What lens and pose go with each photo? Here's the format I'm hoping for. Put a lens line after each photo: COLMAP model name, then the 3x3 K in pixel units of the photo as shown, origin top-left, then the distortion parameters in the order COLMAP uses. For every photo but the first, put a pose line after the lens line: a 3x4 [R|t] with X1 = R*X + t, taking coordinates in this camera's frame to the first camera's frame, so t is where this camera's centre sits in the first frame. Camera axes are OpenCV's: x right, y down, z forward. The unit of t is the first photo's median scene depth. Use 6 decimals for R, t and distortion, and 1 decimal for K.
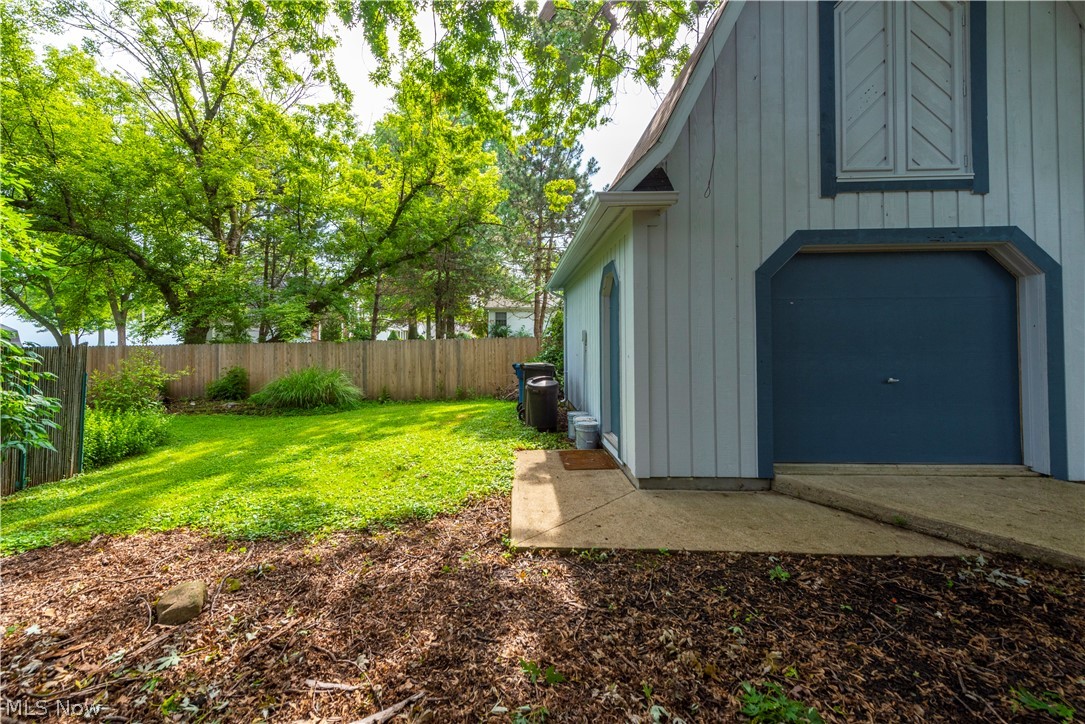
lens RADIAL K [[435.3, 0, 544.7], [0, 435.3, 366.1], [0, 0, 1]] dist [-0.014568, 0.000048]
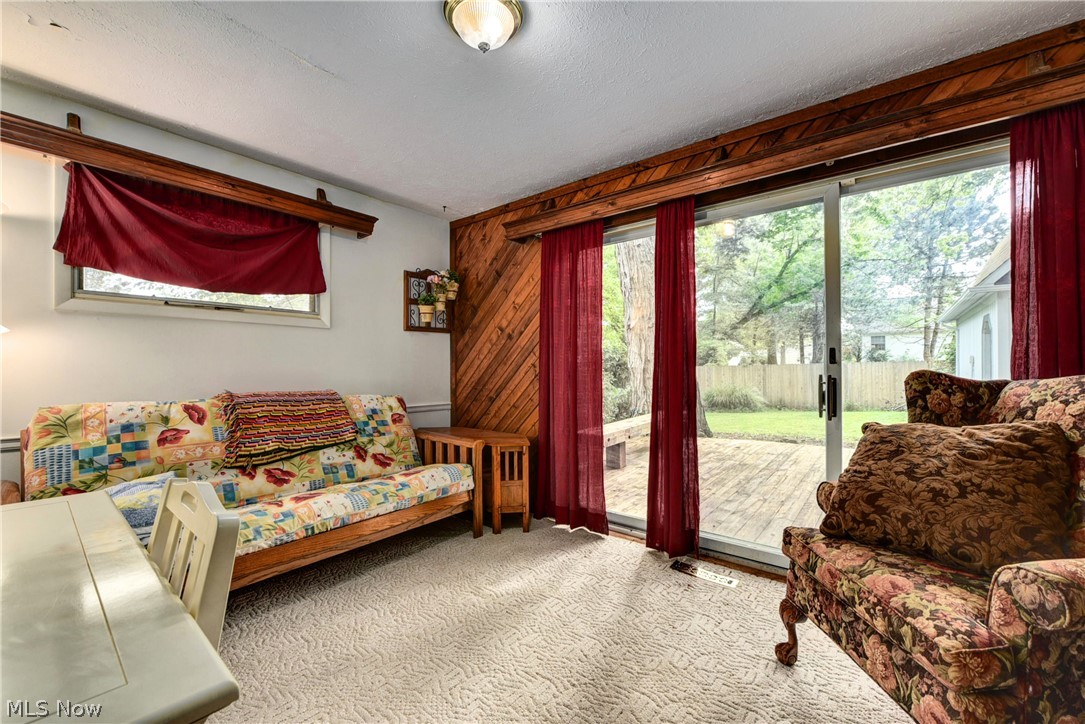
lens RADIAL K [[435.3, 0, 544.7], [0, 435.3, 366.1], [0, 0, 1]] dist [-0.014568, 0.000048]
pose [[0.737474, -0.000141, -0.675375, 0.003226], [-0.038763, 0.998343, -0.042535, 0.026689], [0.674262, 0.057548, 0.736246, -0.405079]]
